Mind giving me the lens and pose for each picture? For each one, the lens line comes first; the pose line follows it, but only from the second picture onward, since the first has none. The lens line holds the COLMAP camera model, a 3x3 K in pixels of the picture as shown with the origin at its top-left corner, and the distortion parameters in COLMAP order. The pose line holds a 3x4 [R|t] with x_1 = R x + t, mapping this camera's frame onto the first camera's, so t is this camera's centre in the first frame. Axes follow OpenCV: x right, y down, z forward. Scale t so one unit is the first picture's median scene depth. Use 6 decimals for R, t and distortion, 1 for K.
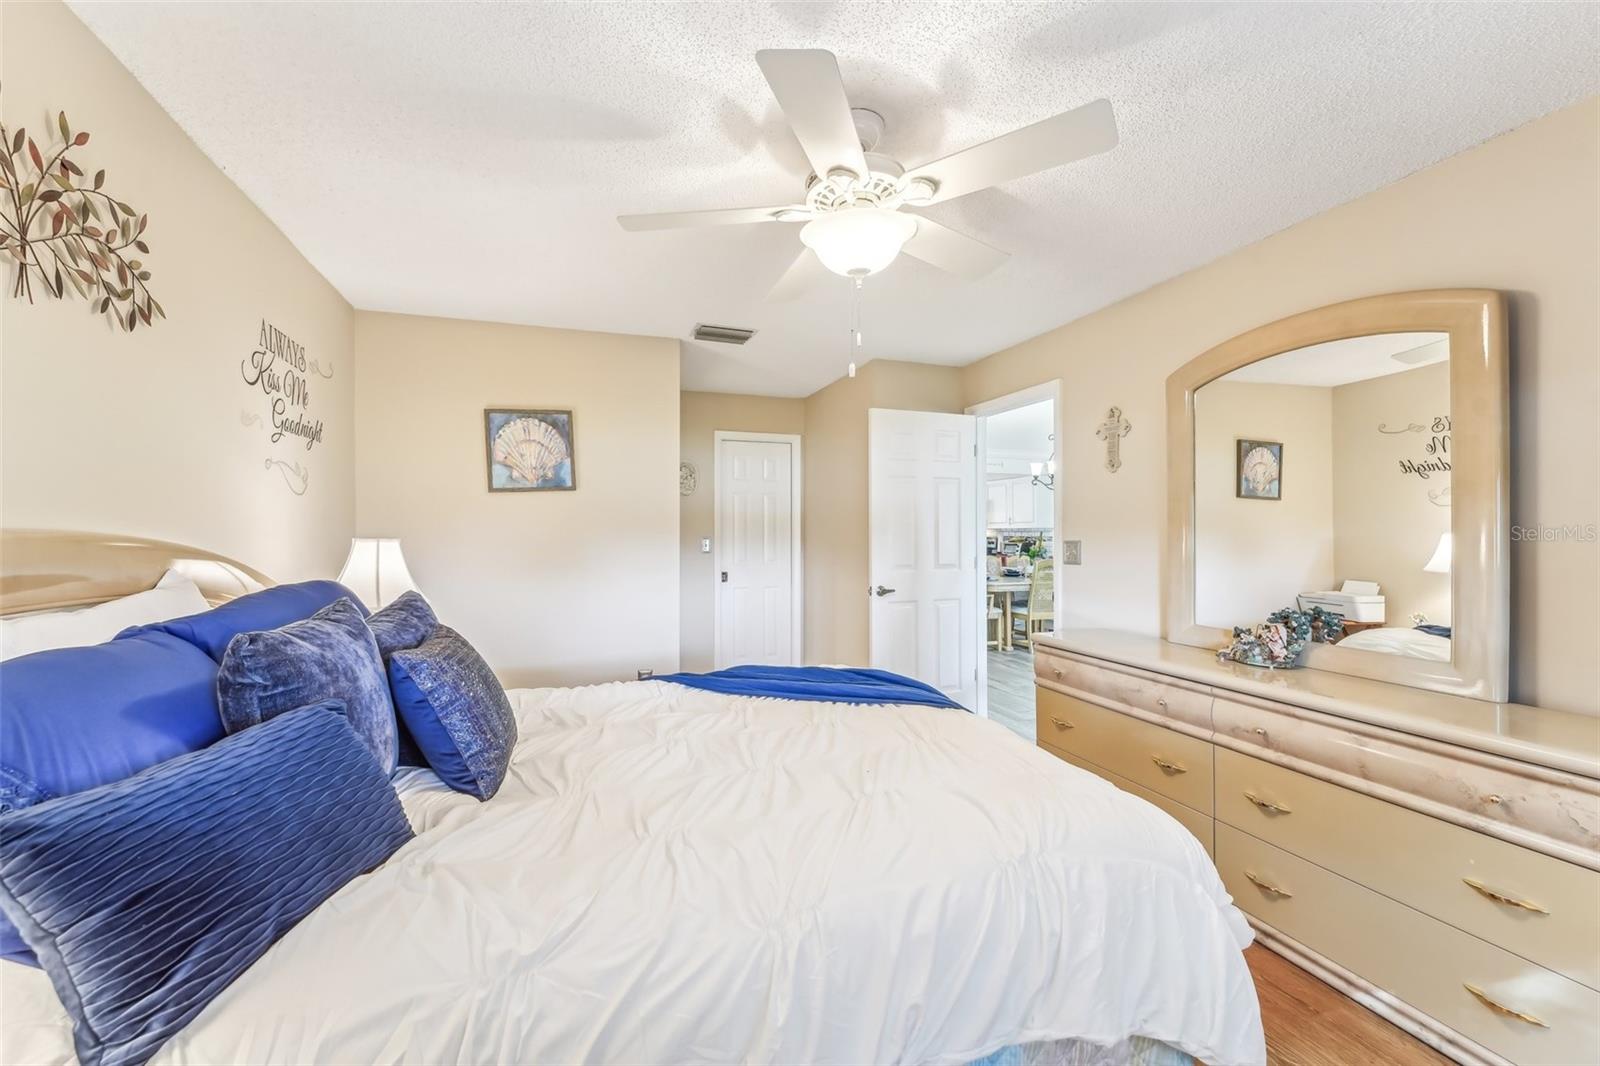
lens RADIAL K [[672.0, 0, 800.0], [0, 672.0, 533.0], [0, 0, 1]] dist [-0.025891, 0.000051]
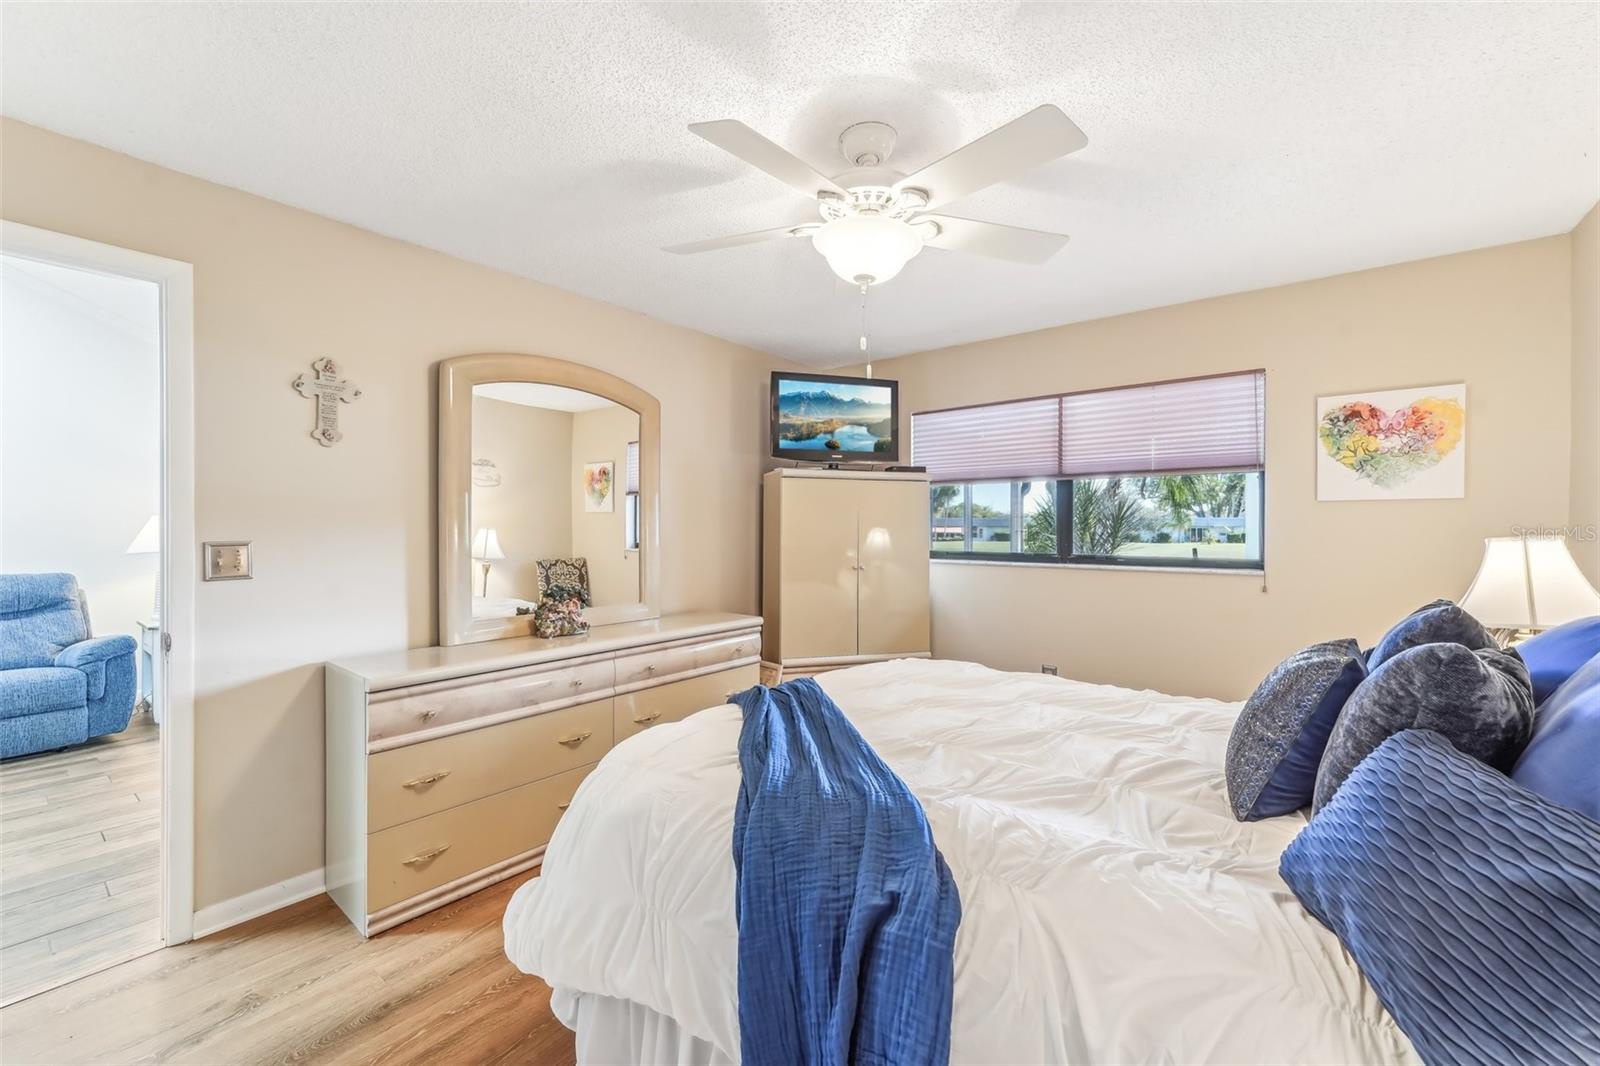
lens RADIAL K [[654.0, 0, 782.1], [0, 654.0, 530.4], [0, 0, 1]] dist [0.012959, -0.000005]
pose [[-0.537218, 0.000269, 0.843444, -0.517294], [0.003106, 0.999994, 0.001660, 0.001454], [-0.843438, 0.003511, -0.537215, 1.214112]]
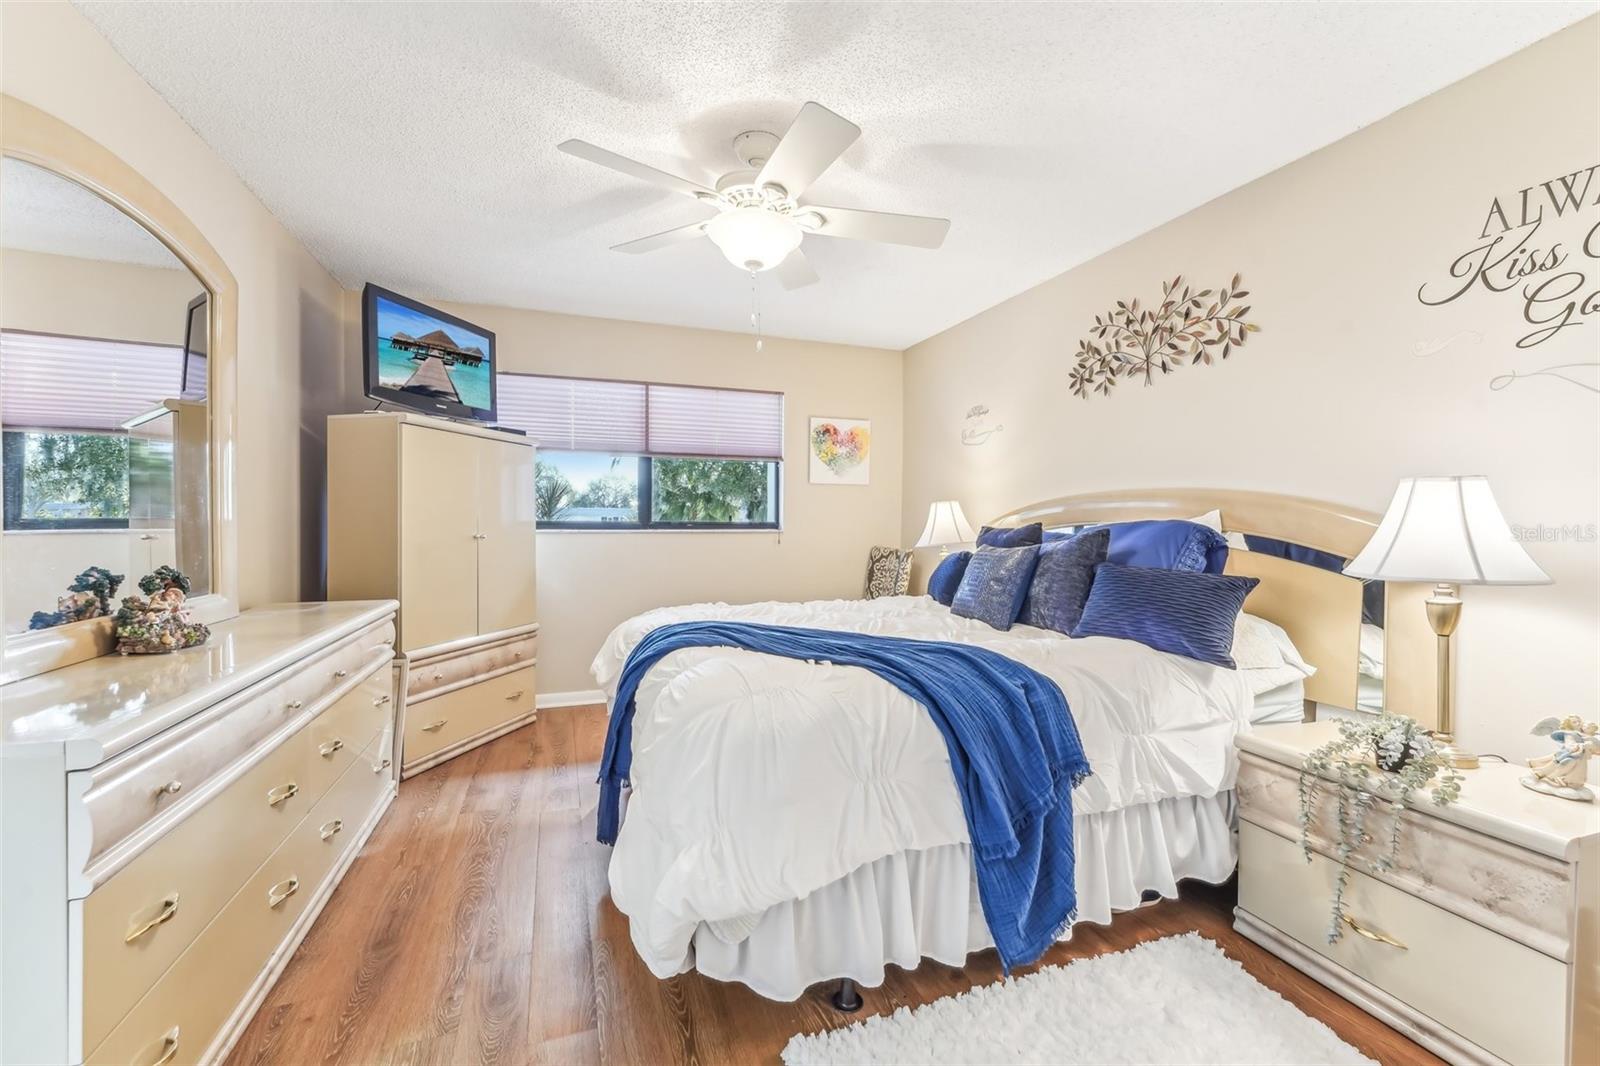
lens RADIAL K [[666.1, 0, 793.1], [0, 666.1, 521.7], [0, 0, 1]] dist [0.017712, 0.000142]
pose [[-0.999805, -0.002339, -0.019585, 0.069557], [-0.002444, 0.999983, 0.005373, 0.053754], [0.019572, 0.005420, -0.999794, 1.654806]]
